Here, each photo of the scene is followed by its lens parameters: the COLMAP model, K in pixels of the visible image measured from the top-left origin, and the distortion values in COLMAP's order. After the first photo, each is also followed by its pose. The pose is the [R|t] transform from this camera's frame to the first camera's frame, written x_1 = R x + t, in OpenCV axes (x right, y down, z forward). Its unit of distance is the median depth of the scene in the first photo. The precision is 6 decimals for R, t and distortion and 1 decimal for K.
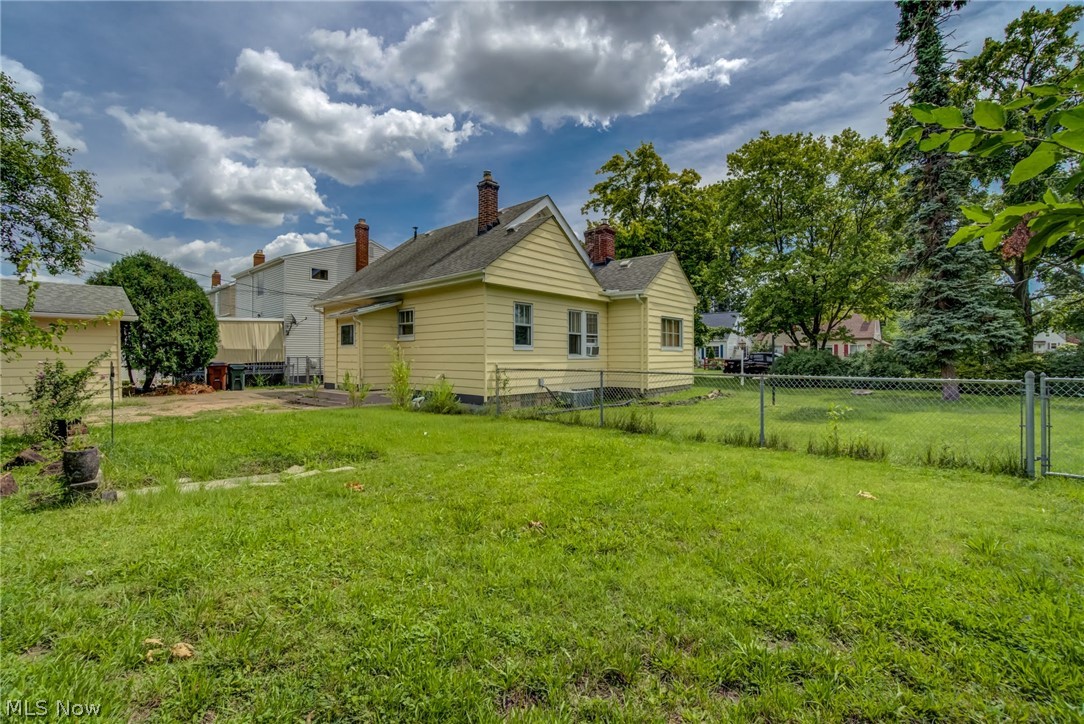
lens RADIAL K [[466.7, 0, 549.2], [0, 466.7, 358.7], [0, 0, 1]] dist [-0.053352, 0.019124]
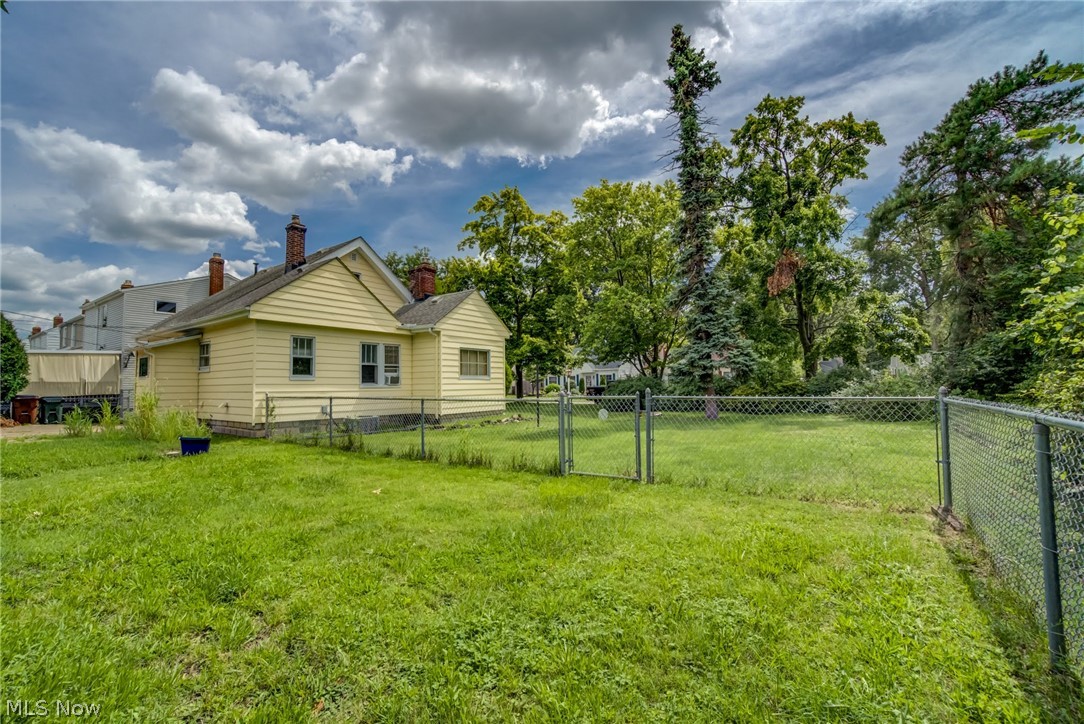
lens RADIAL K [[466.7, 0, 549.2], [0, 466.7, 358.7], [0, 0, 1]] dist [-0.053352, 0.019124]
pose [[0.993264, -0.006499, 0.115690, 0.286098], [0.014000, 0.997843, -0.064140, 0.006542], [-0.115024, 0.065328, 0.991212, -0.094901]]
